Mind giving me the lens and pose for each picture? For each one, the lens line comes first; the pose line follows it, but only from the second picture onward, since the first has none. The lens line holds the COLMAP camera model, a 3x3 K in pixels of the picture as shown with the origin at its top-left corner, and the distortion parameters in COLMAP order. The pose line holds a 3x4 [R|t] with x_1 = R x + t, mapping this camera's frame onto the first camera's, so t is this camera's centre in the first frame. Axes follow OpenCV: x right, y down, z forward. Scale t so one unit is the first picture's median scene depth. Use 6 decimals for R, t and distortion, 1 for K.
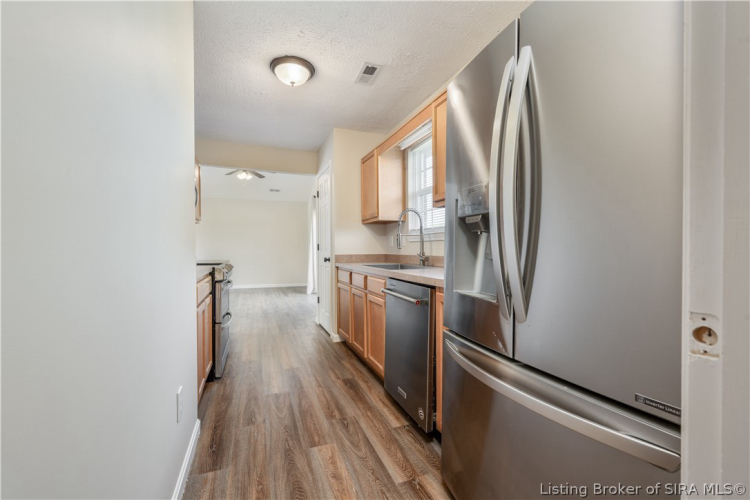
lens RADIAL K [[307.6, 0, 372.0], [0, 307.6, 248.7], [0, 0, 1]] dist [-0.000603, 0.000003]
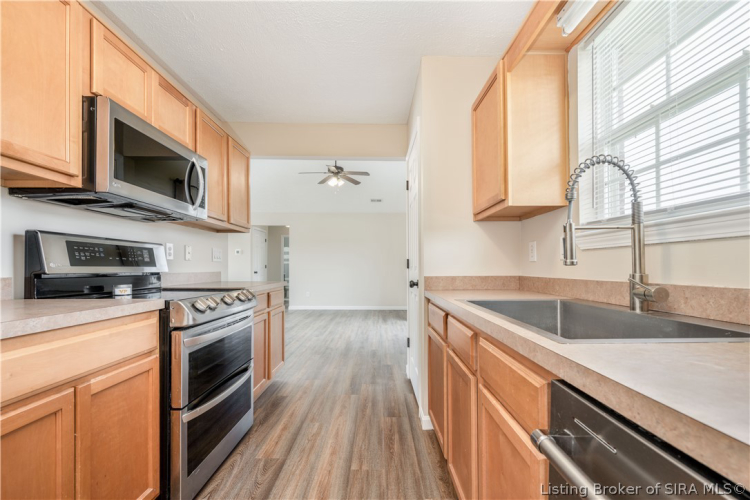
lens RADIAL K [[307.6, 0, 380.3], [0, 307.6, 263.3], [0, 0, 1]] dist [-0.000603, 0.000003]
pose [[0.938445, -0.001182, -0.345427, 0.000932], [-0.002963, 0.999930, -0.011473, 0.003018], [0.345417, 0.011791, 0.938375, 0.551352]]
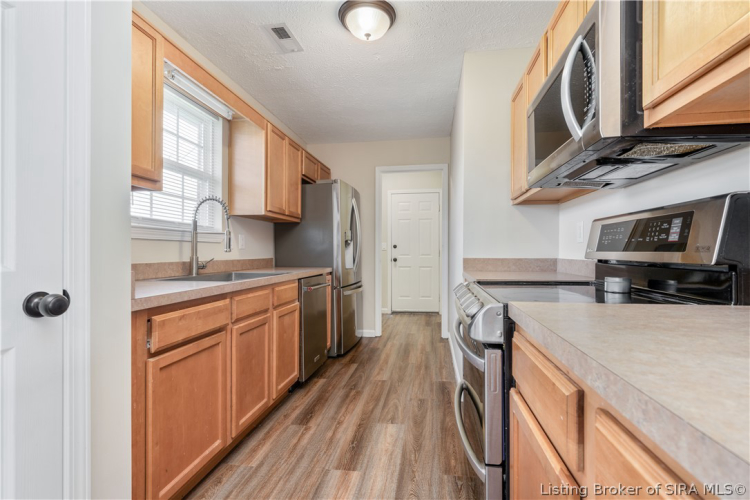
lens RADIAL K [[357.9, 0, 373.3], [0, 357.9, 251.6], [0, 0, 1]] dist [-0.003370, 0.000553]
pose [[-0.862521, 0.005647, 0.505990, -0.611824], [0.005600, 0.999983, -0.001613, 0.003185], [-0.505991, 0.001443, -0.862538, 1.495790]]
